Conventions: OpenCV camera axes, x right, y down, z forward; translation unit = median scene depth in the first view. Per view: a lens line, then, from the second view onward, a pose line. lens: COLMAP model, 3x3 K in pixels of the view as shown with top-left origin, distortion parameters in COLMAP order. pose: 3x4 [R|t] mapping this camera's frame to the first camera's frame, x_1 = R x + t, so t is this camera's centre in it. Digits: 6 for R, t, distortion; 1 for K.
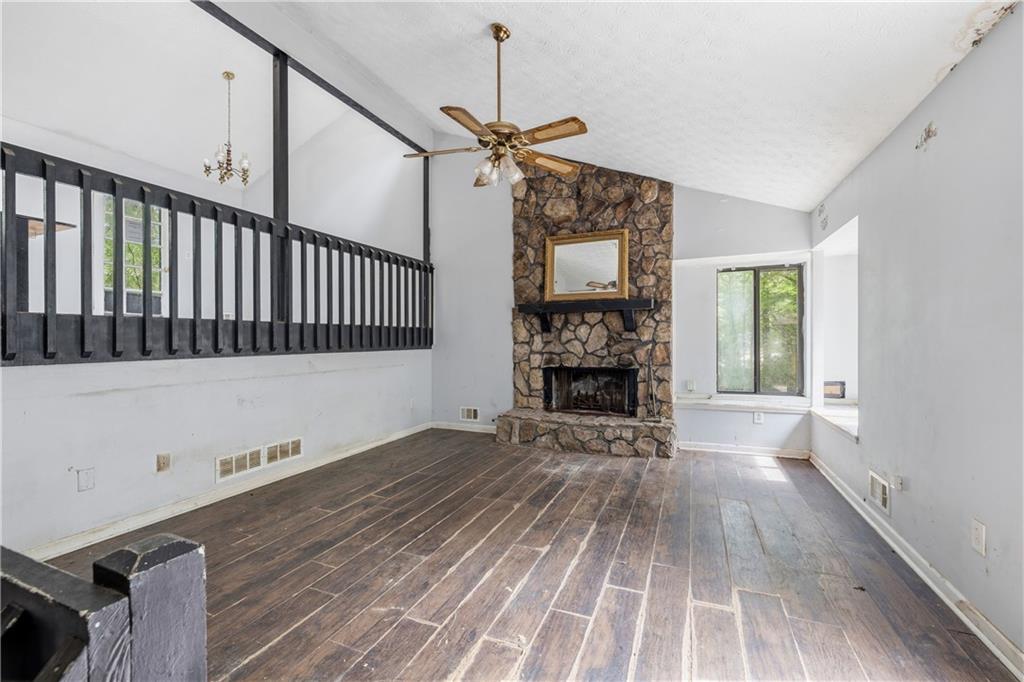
lens RADIAL K [[430.3, 0, 510.8], [0, 430.3, 339.8], [0, 0, 1]] dist [0.000443, 0.000245]
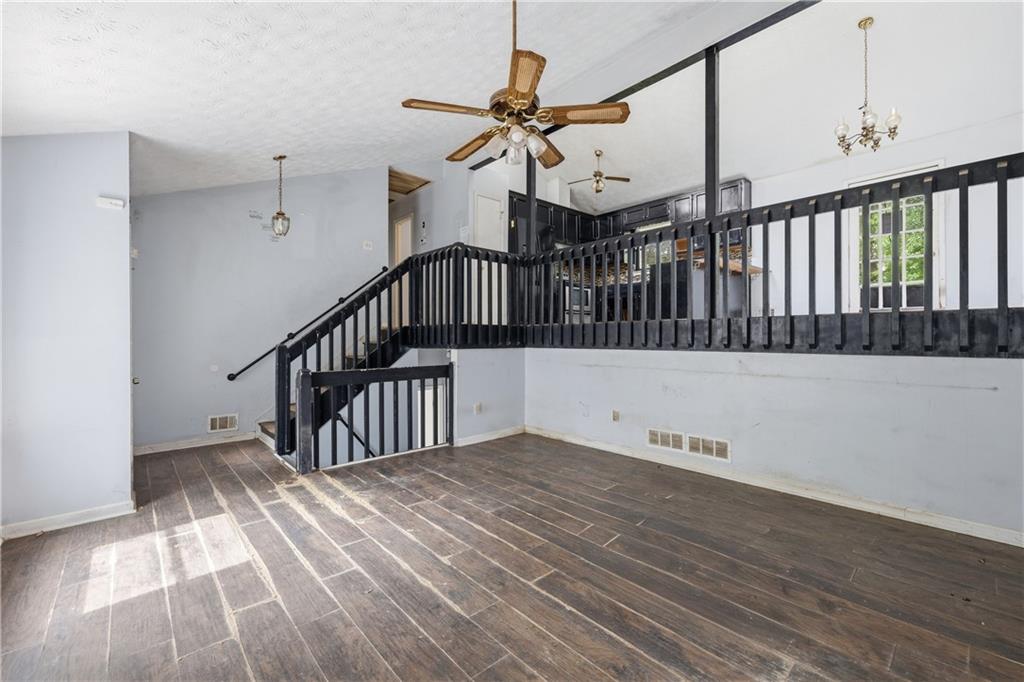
lens RADIAL K [[430.3, 0, 510.8], [0, 430.3, 339.8], [0, 0, 1]] dist [0.000443, 0.000245]
pose [[-0.428070, 0.010596, -0.903683, 0.460530], [0.003677, 0.999943, 0.009983, -0.003294], [0.903738, 0.000951, -0.428085, 0.814799]]
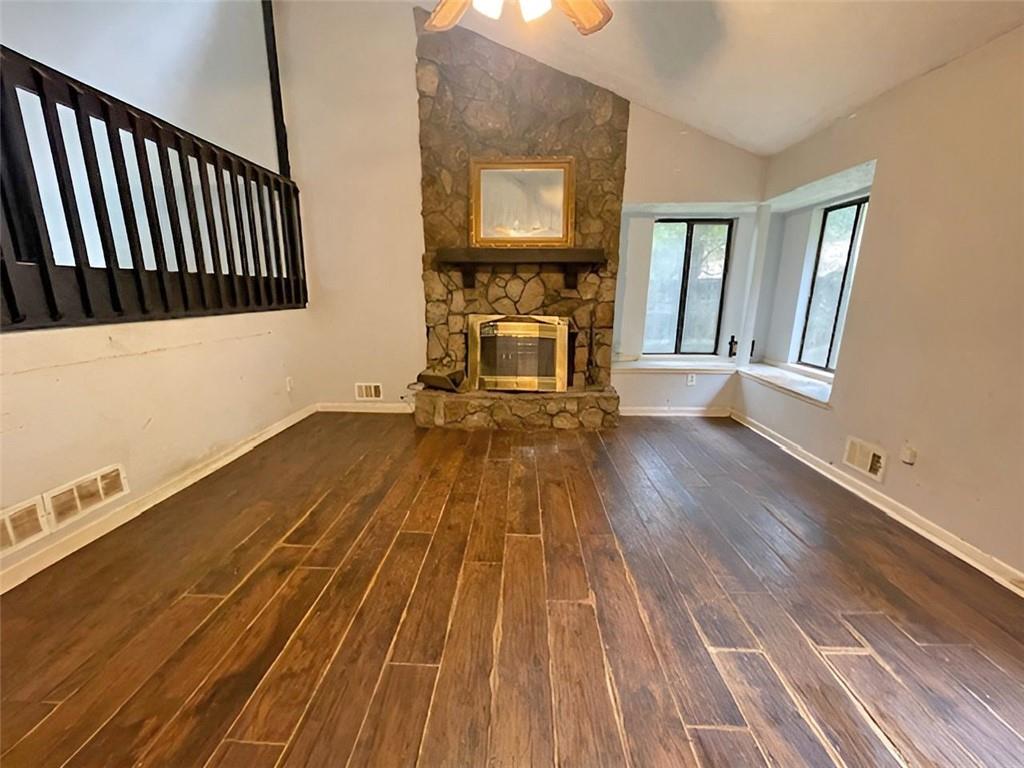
lens RADIAL K [[413.4, 0, 508.1], [0, 413.4, 387.3], [0, 0, 1]] dist [0.001153, -0.000043]
pose [[0.936021, -0.069717, 0.344969, -0.143560], [-0.009482, 0.974832, 0.222740, -0.010057], [-0.351816, -0.211760, 0.911802, 0.257011]]
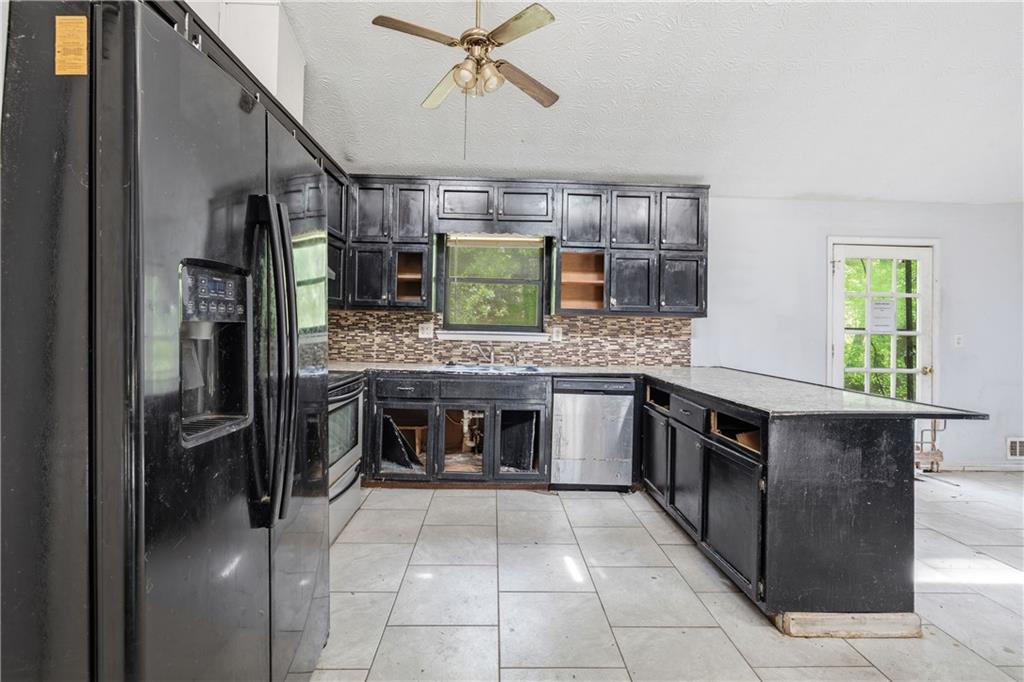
lens RADIAL K [[437.5, 0, 508.0], [0, 437.5, 320.2], [0, 0, 1]] dist [0.000412, -0.000023]
pose [[0.412948, -0.008826, -0.910712, -0.714062], [-0.022194, 0.999559, -0.019751, -0.294688], [0.910484, 0.028369, 0.412570, 0.250441]]
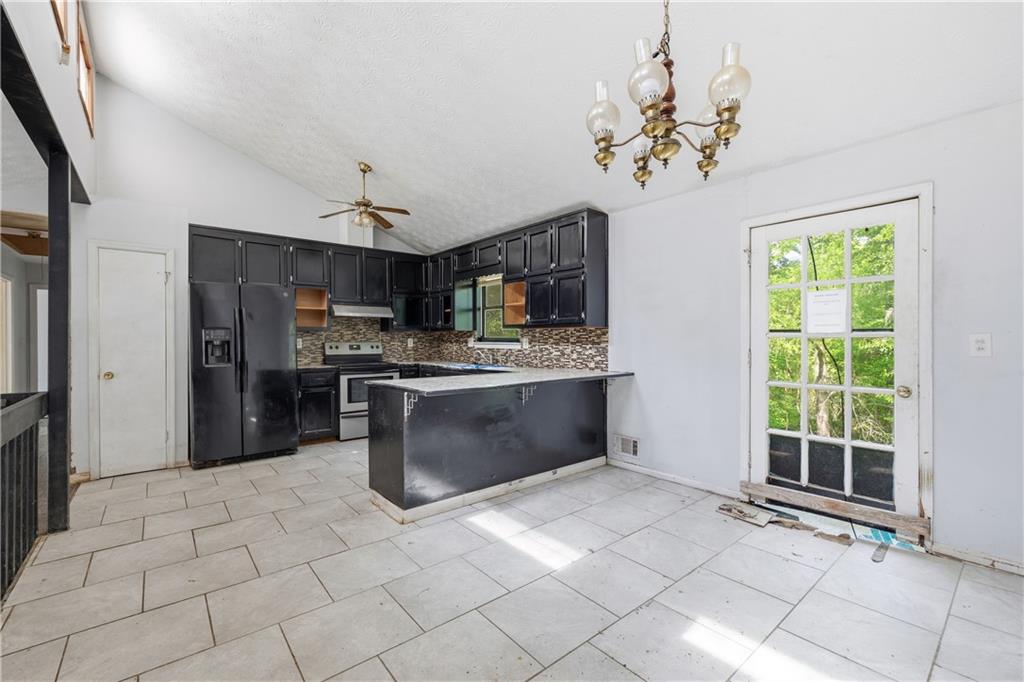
lens RADIAL K [[430.3, 0, 510.8], [0, 430.3, 339.8], [0, 0, 1]] dist [0.000443, 0.000245]
pose [[-0.457231, 0.004220, -0.889338, -0.436243], [0.002109, 0.999991, 0.003661, -0.299777], [0.889345, -0.000202, -0.457236, 1.176972]]
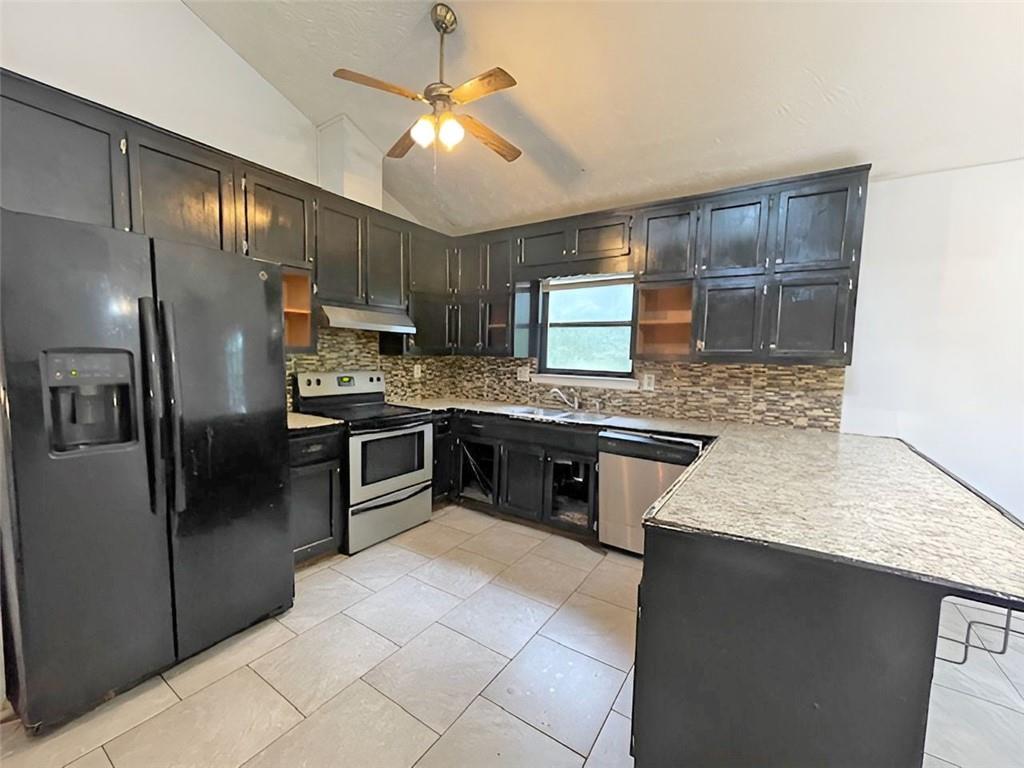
lens RADIAL K [[413.4, 0, 508.1], [0, 413.4, 387.3], [0, 0, 1]] dist [0.001153, -0.000043]
pose [[-0.178911, 0.073168, -0.981141, -0.704967], [-0.025017, 0.996570, 0.078880, -0.327336], [0.983547, 0.038658, -0.176467, 0.580902]]
